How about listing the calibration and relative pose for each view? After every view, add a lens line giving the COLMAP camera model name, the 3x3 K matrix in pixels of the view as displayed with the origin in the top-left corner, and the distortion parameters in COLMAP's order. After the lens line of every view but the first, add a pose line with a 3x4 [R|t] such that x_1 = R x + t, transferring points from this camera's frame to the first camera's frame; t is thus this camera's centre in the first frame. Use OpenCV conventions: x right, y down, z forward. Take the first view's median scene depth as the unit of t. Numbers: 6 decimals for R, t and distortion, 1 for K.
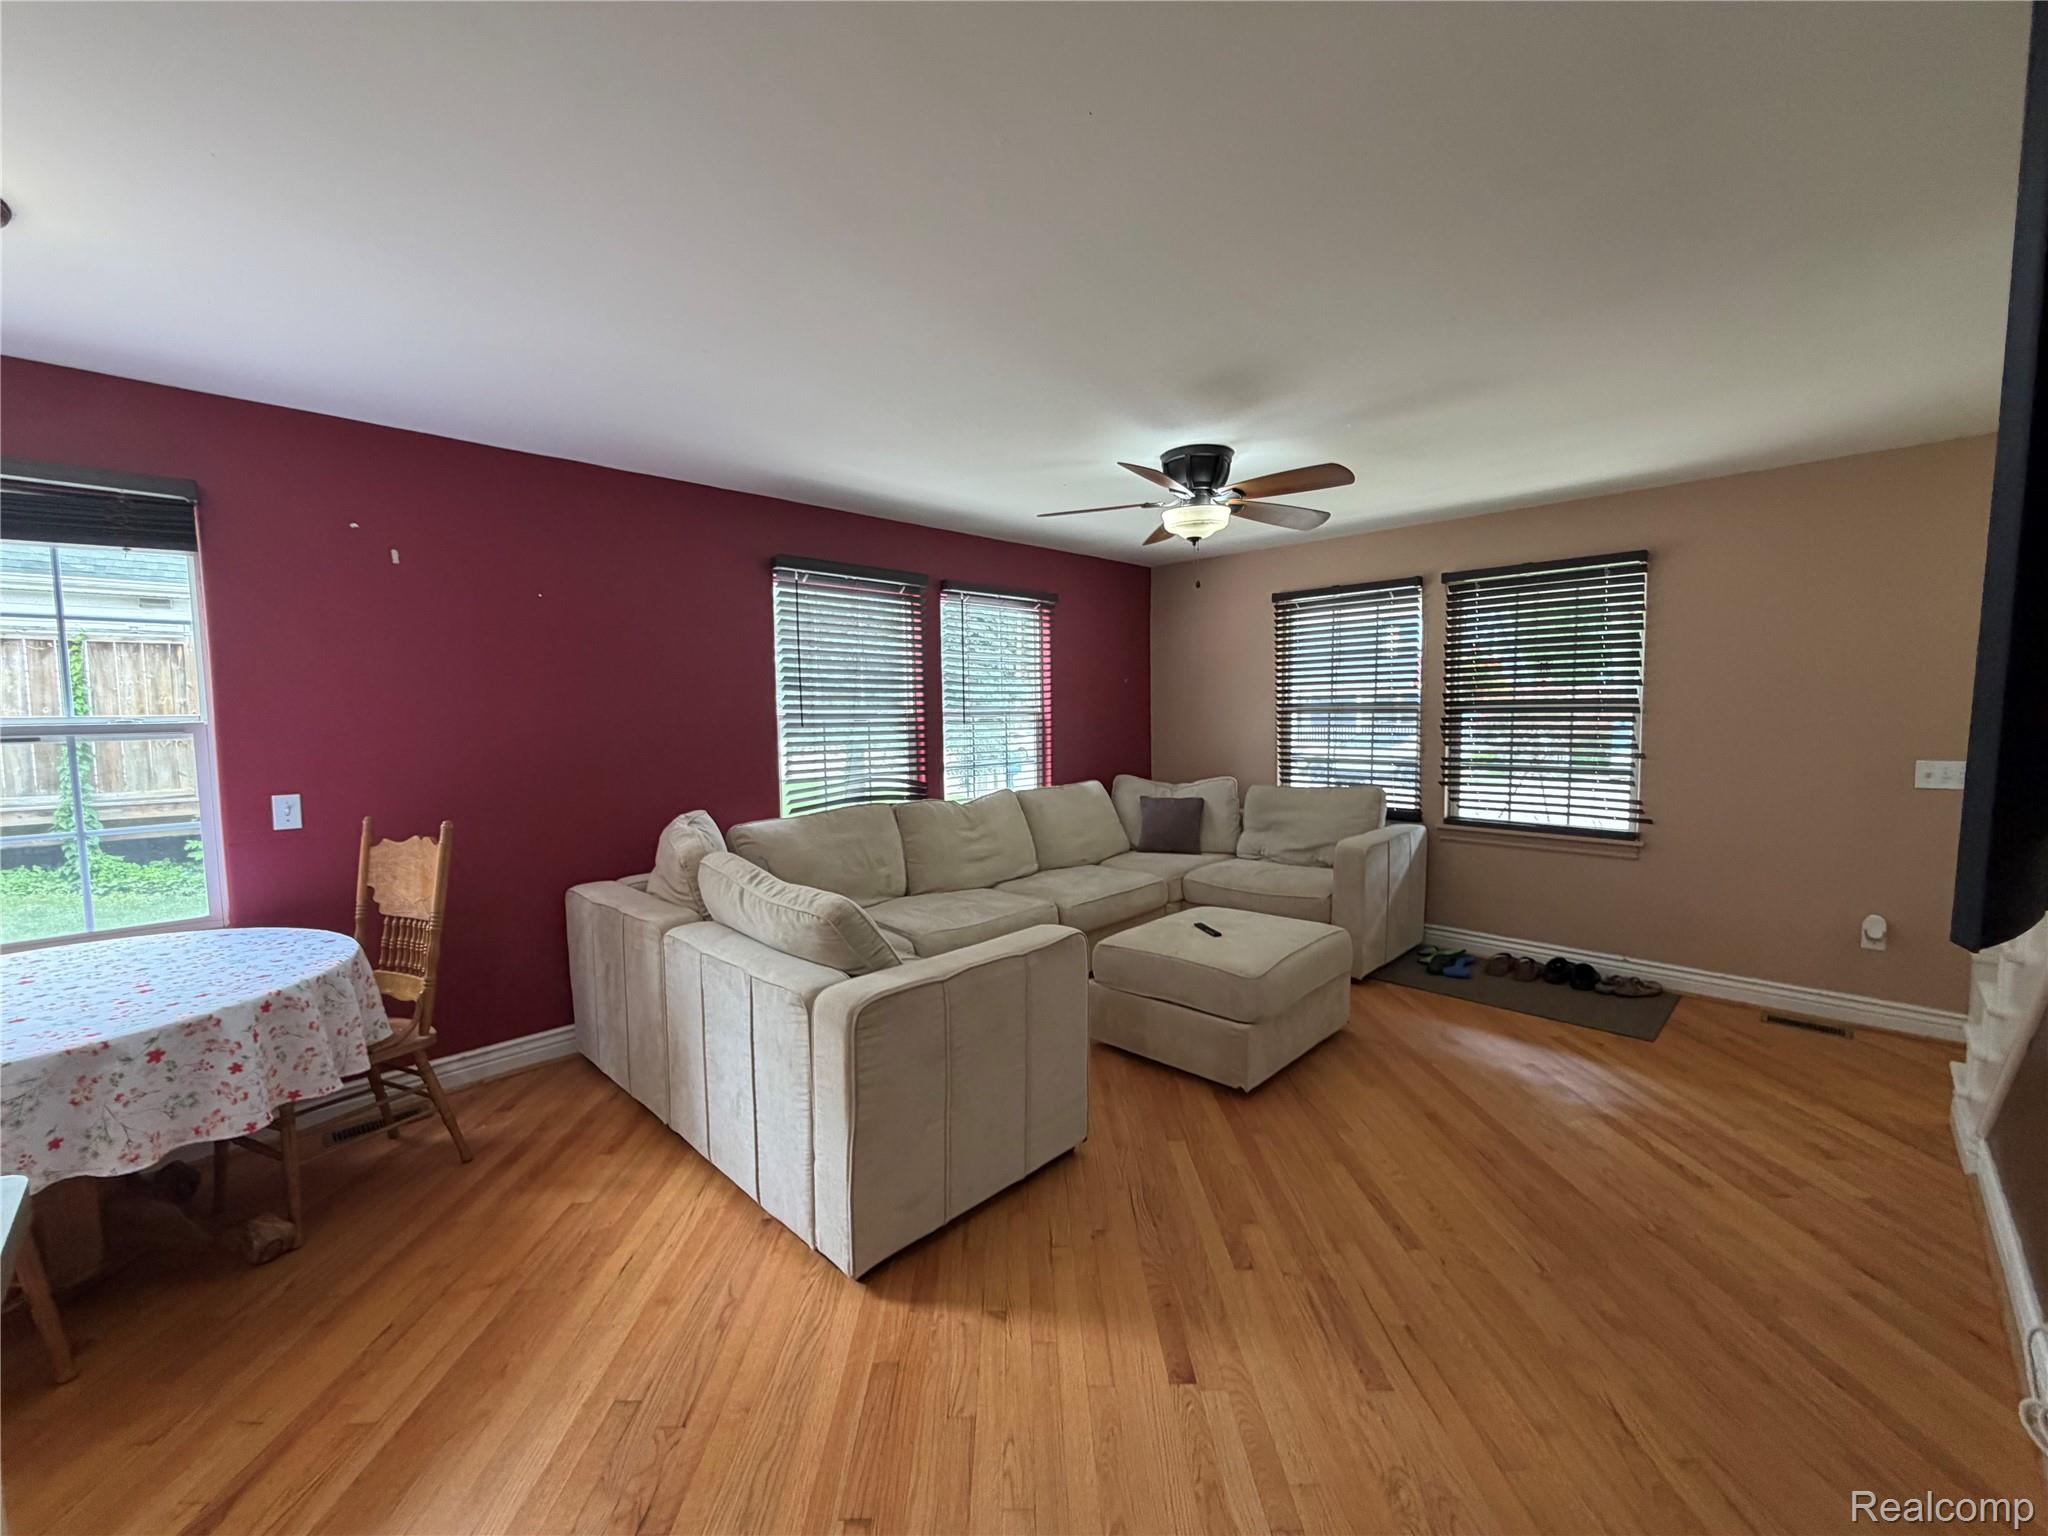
lens RADIAL K [[817.0, 0, 1031.5], [0, 817.0, 762.9], [0, 0, 1]] dist [-0.000394, -0.000357]
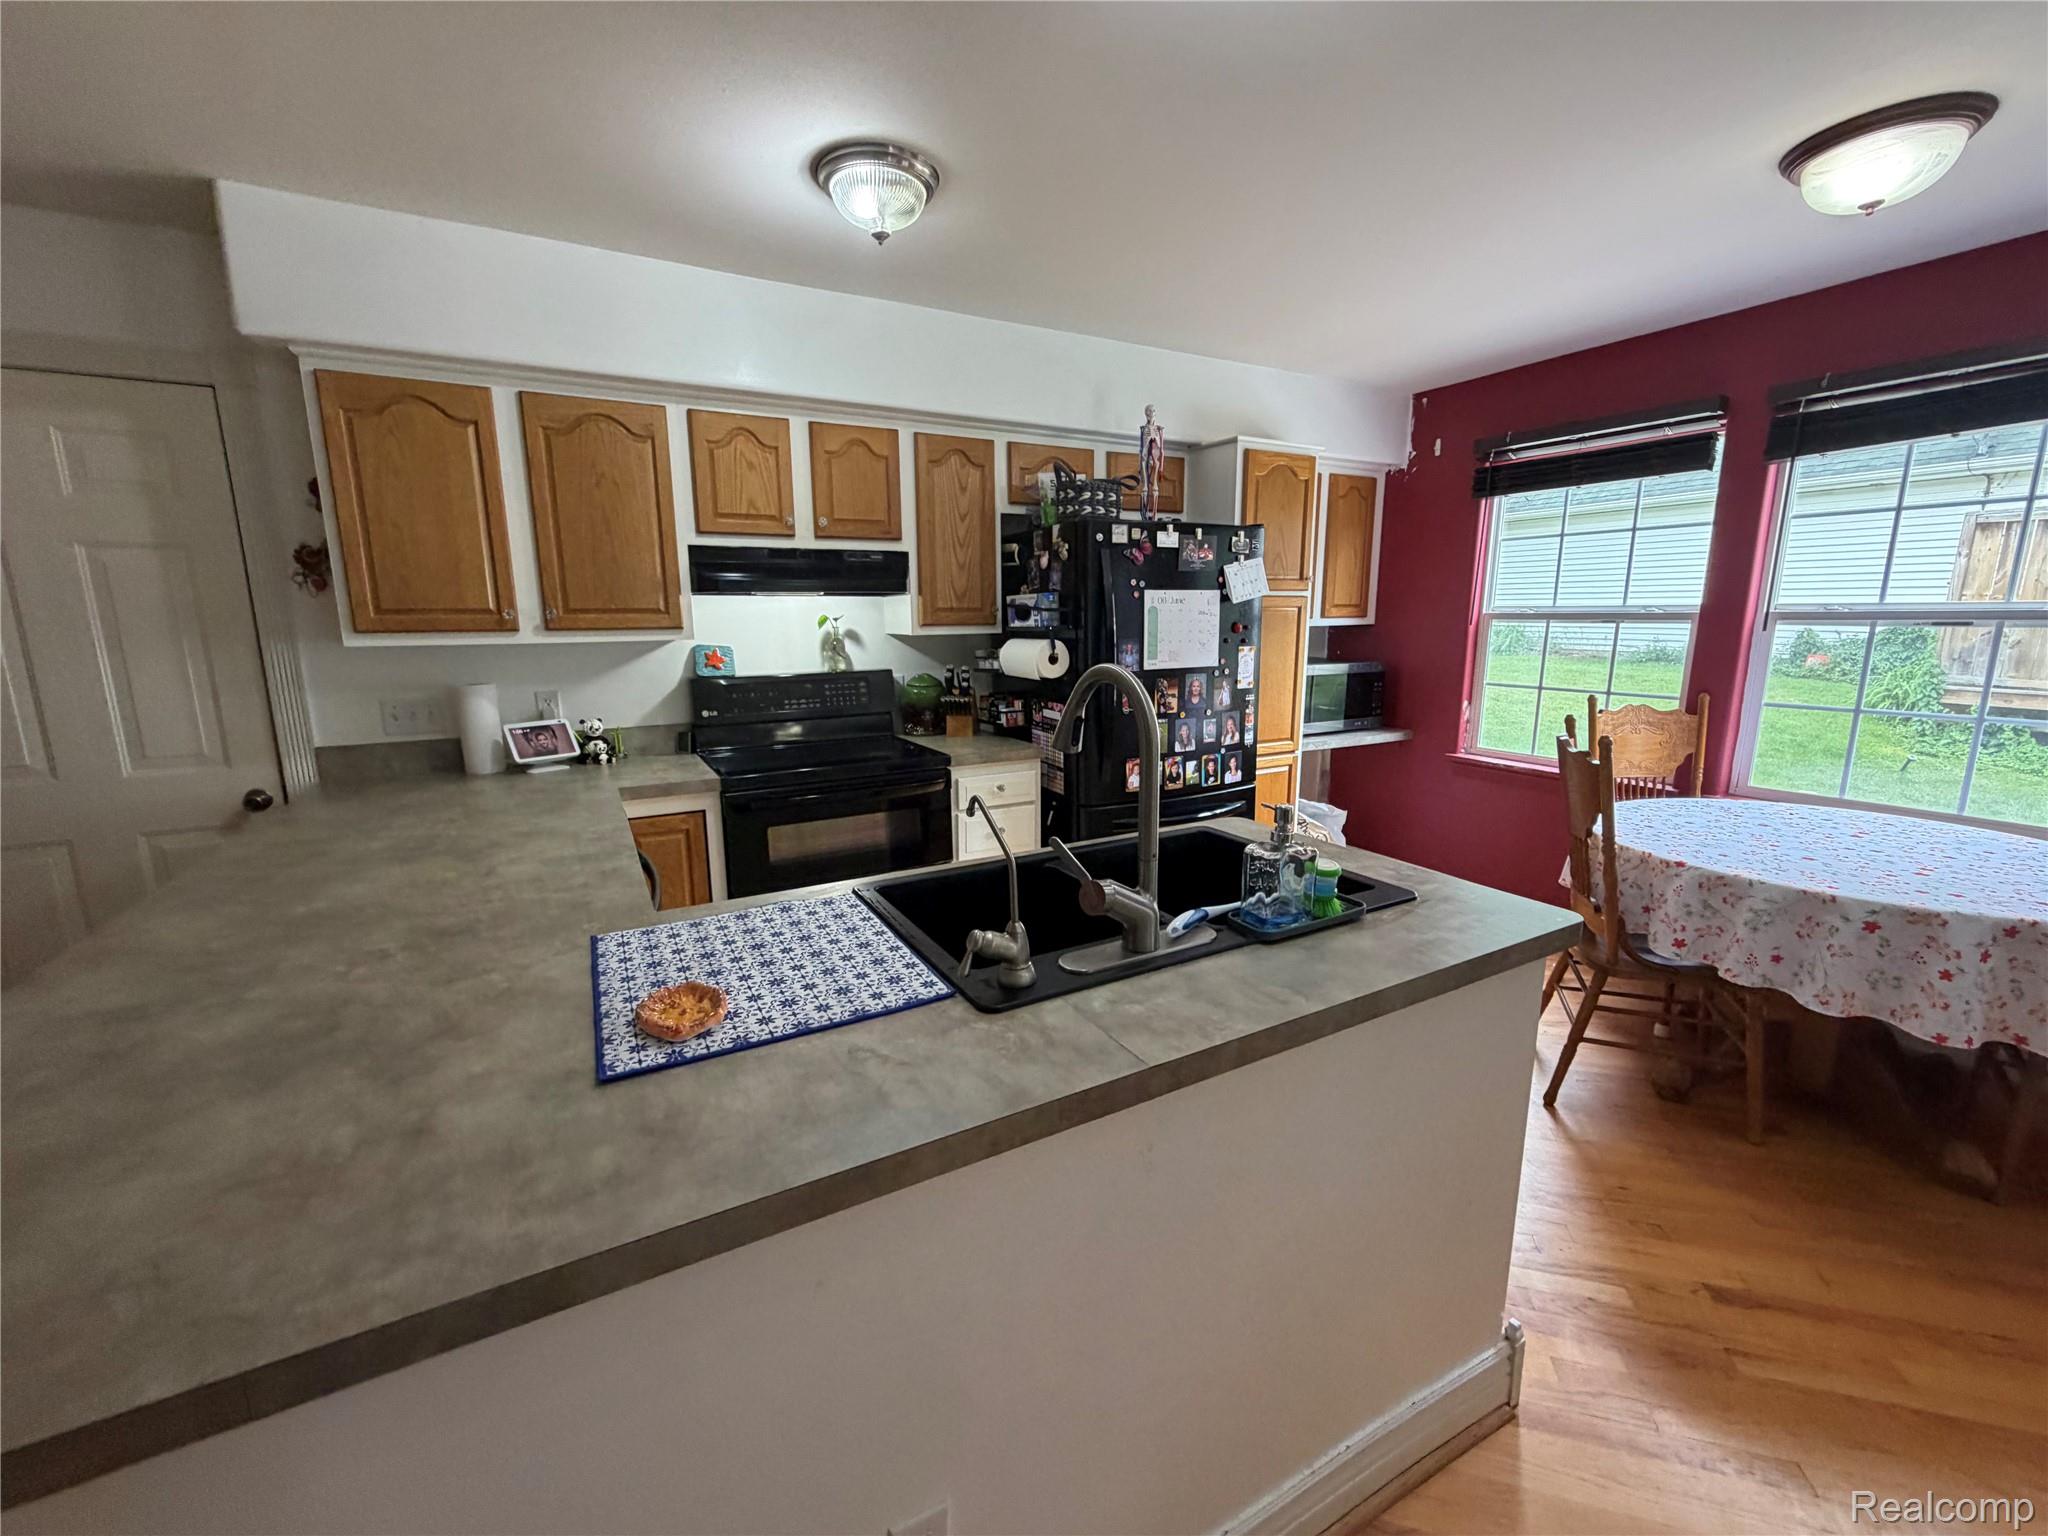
lens RADIAL K [[817.0, 0, 1025.9], [0, 817.0, 770.7], [0, 0, 1]] dist [-0.000394, -0.000357]
pose [[-0.291179, 0.193988, -0.936794, 0.197243], [-0.052762, 0.974479, 0.218191, -0.013905], [0.955213, 0.112960, -0.273512, 0.199316]]
